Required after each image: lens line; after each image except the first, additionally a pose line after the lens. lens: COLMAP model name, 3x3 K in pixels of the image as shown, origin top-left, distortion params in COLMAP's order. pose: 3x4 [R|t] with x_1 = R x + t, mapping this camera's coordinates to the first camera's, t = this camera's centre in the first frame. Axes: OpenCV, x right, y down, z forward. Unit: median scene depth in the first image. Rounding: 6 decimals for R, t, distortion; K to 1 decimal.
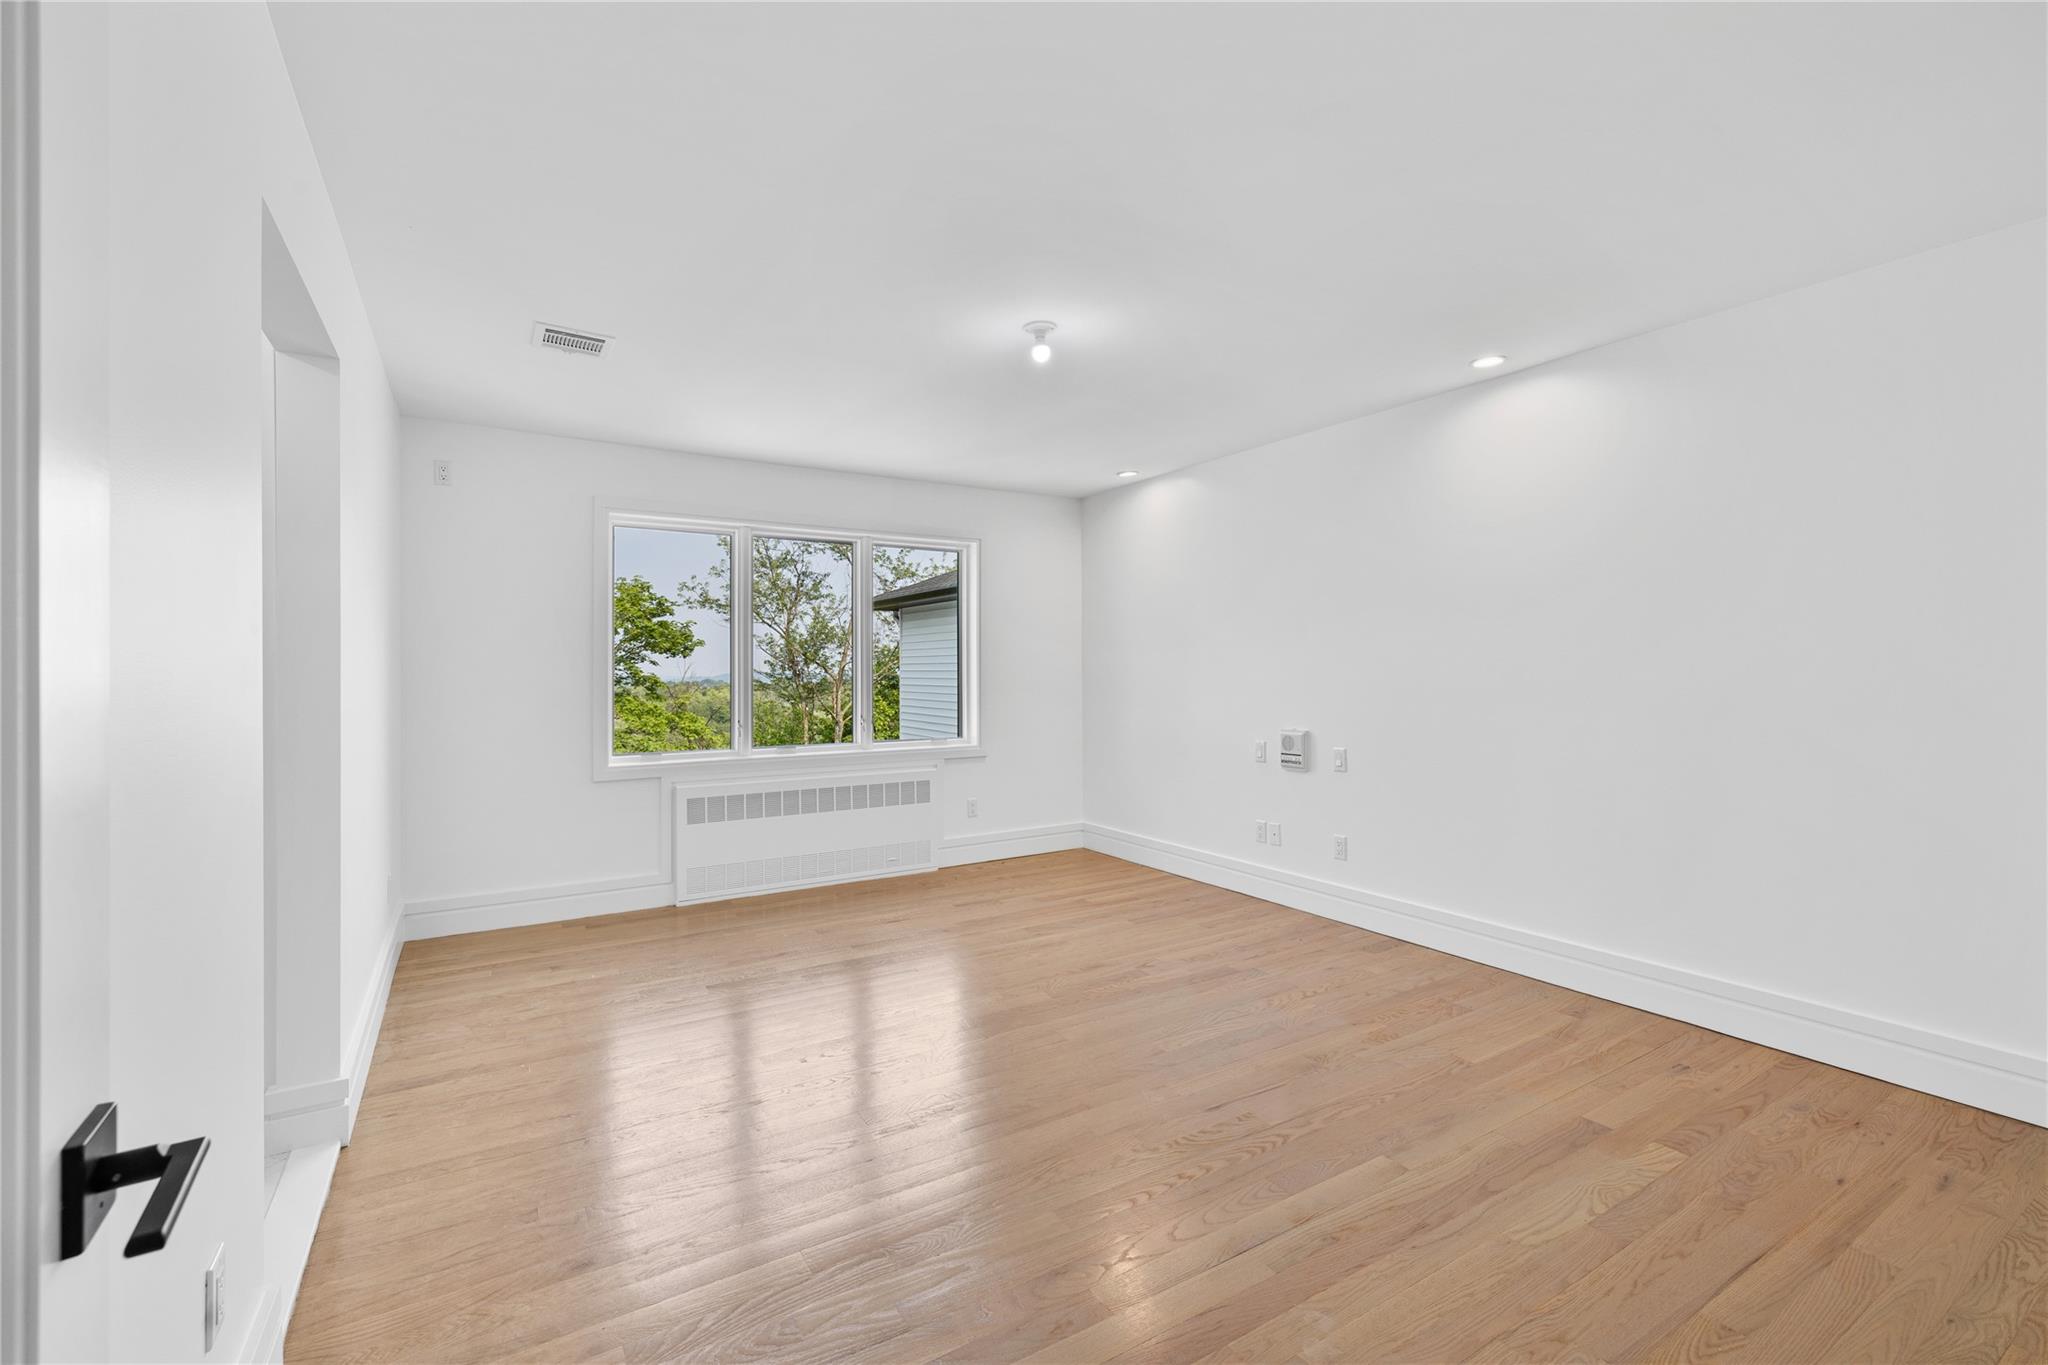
lens RADIAL K [[877.6, 0, 1020.7], [0, 877.6, 680.0], [0, 0, 1]] dist [0.002943, -0.000358]
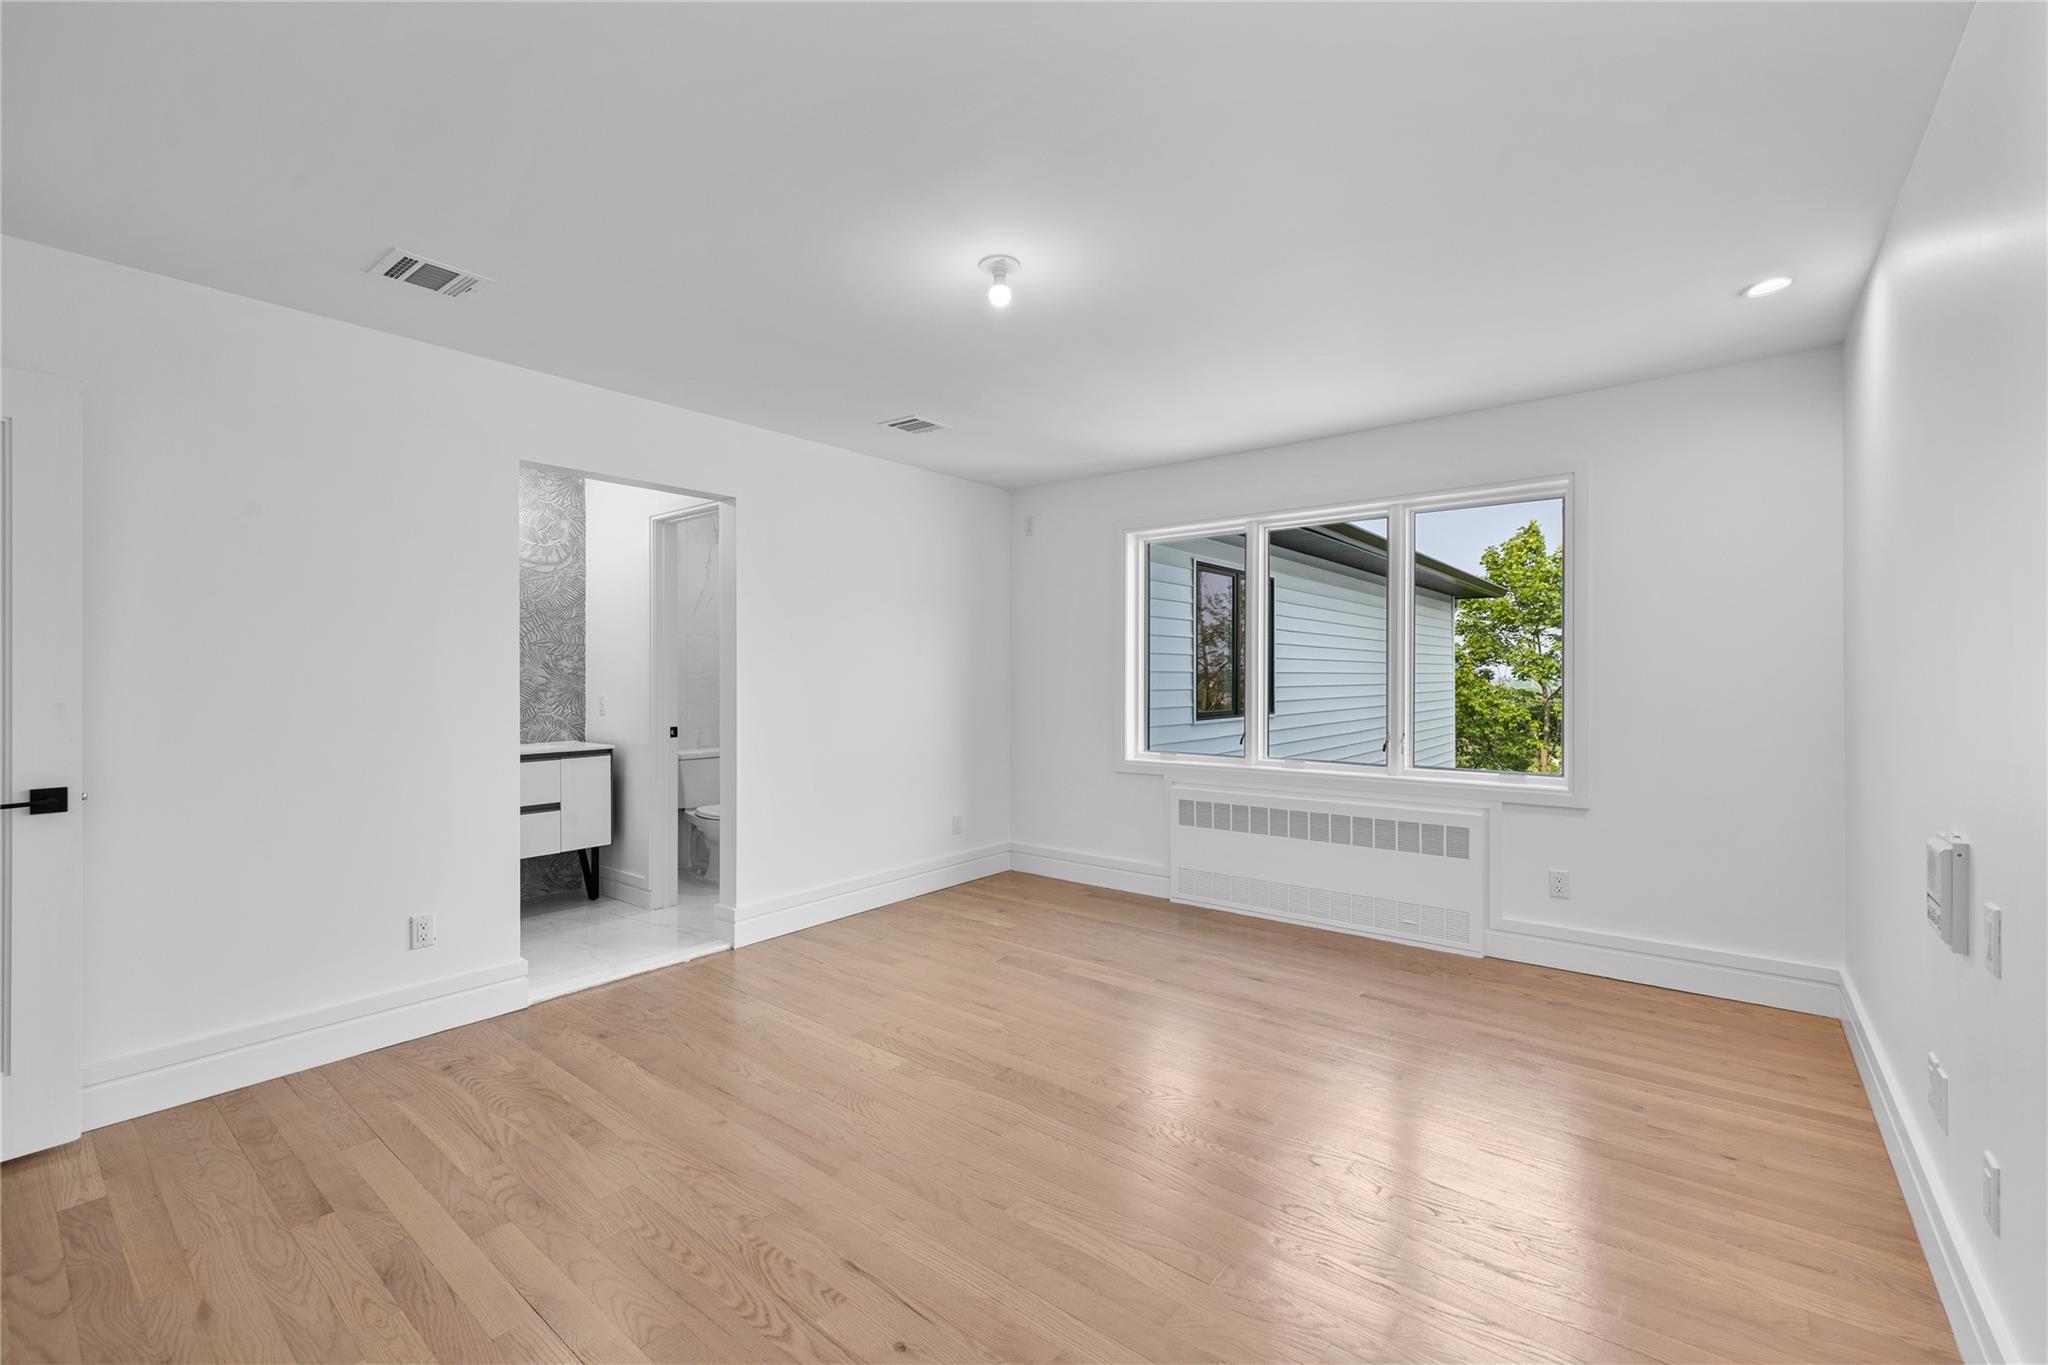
lens RADIAL K [[877.6, 0, 1012.9], [0, 877.6, 679.5], [0, 0, 1]] dist [0.002943, -0.000358]
pose [[0.314653, 0.006323, -0.949186, 0.533968], [-0.009531, 0.999948, 0.003502, -0.006779], [0.949159, 0.007945, 0.314697, 0.493547]]
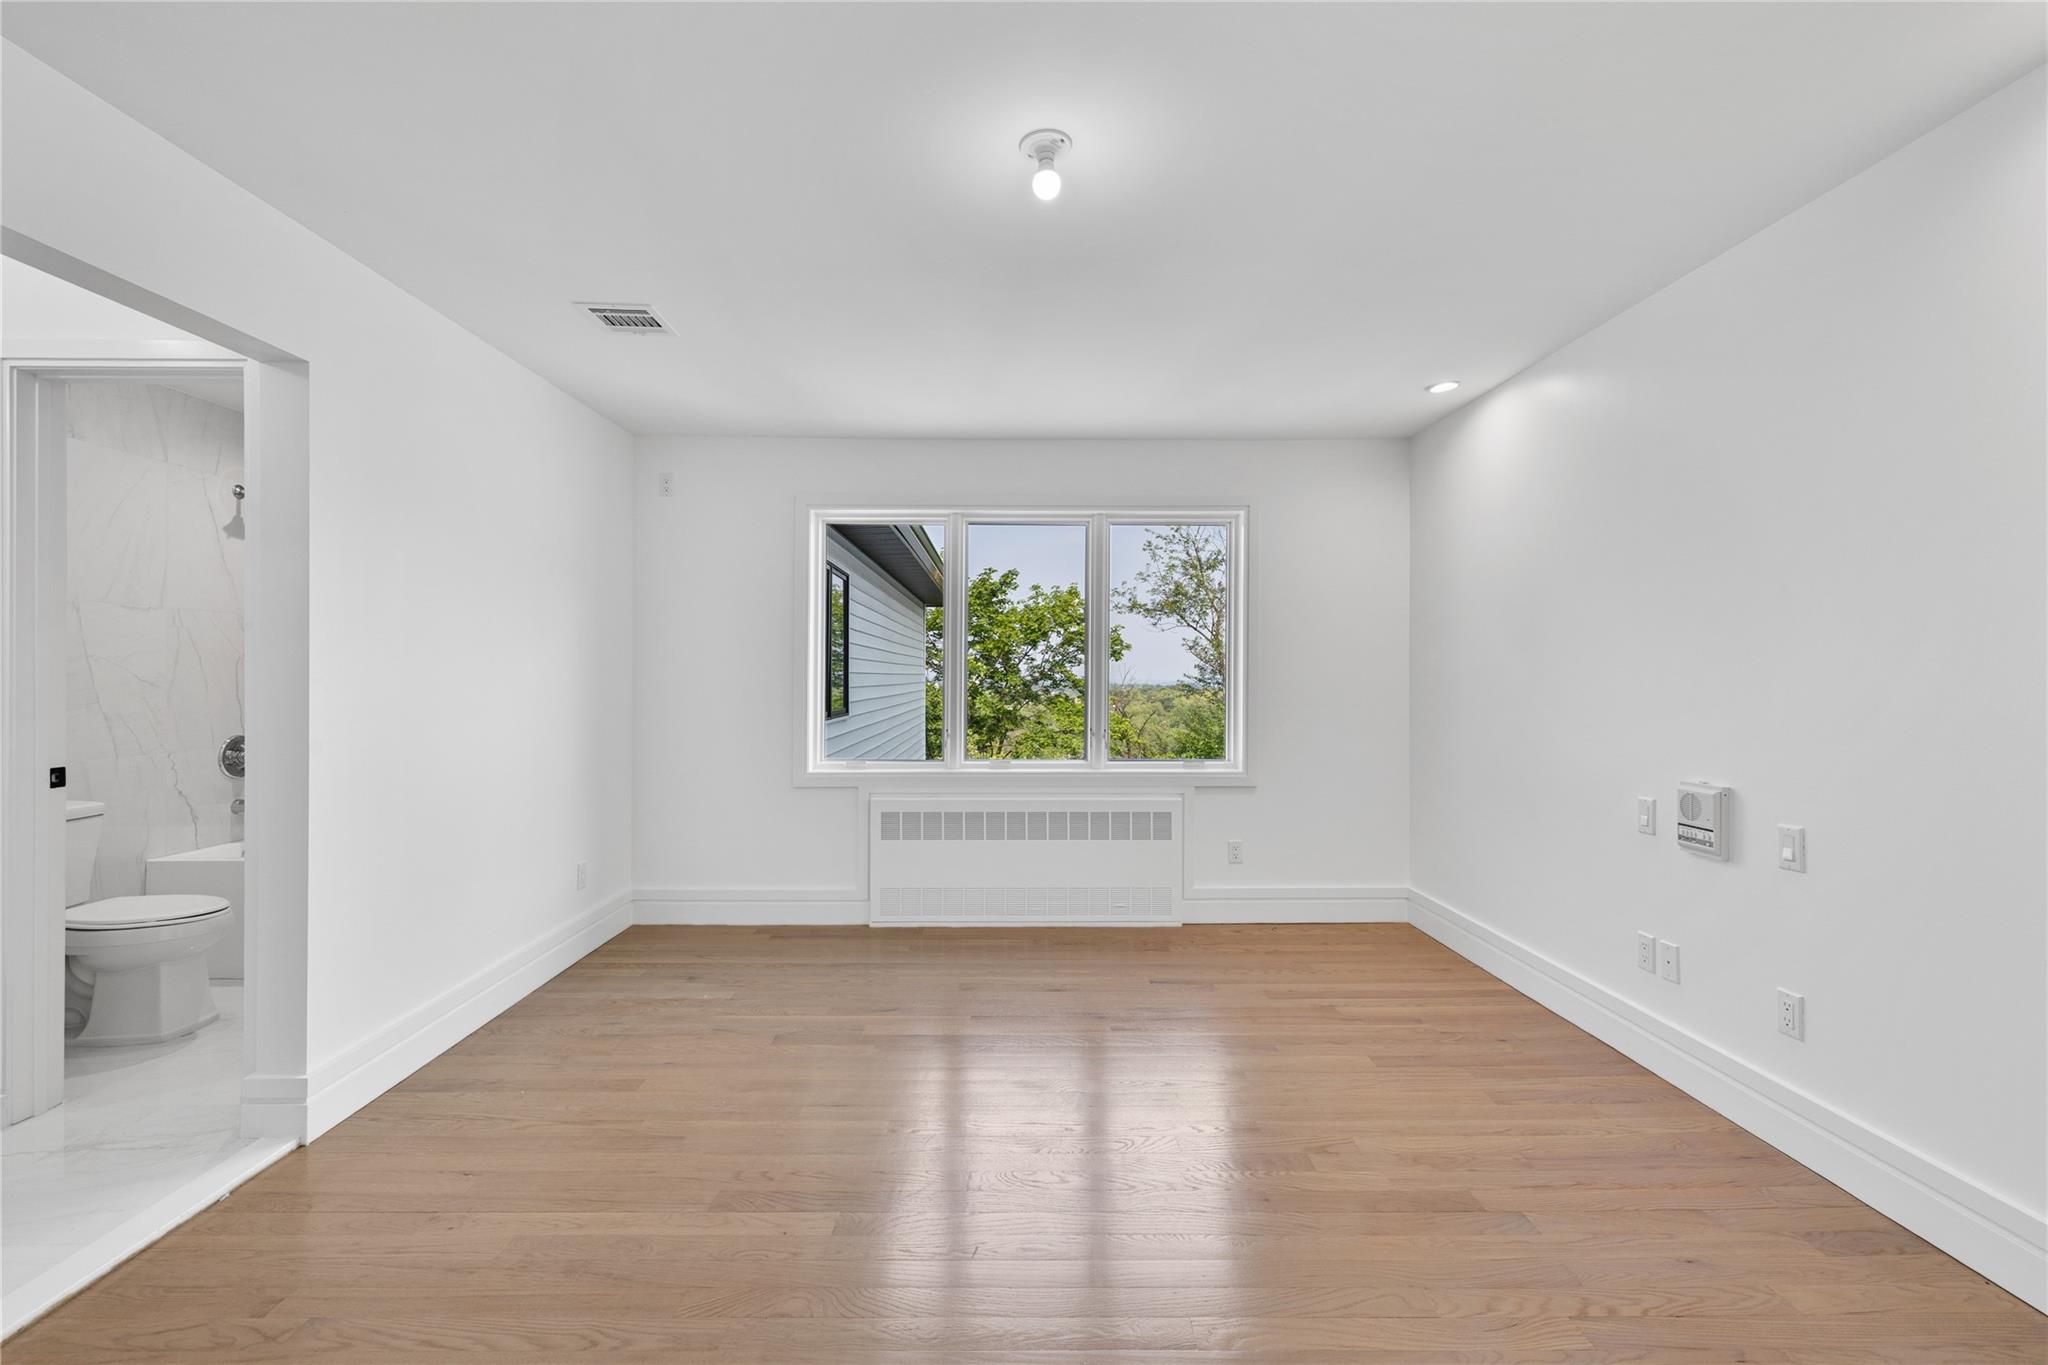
lens RADIAL K [[877.6, 0, 1021.0], [0, 877.6, 682.3], [0, 0, 1]] dist [0.002943, -0.000358]
pose [[0.853287, 0.009238, -0.521360, 0.227682], [-0.010736, 0.999942, 0.000146, -0.003240], [0.521331, 0.005473, 0.853337, 0.287623]]
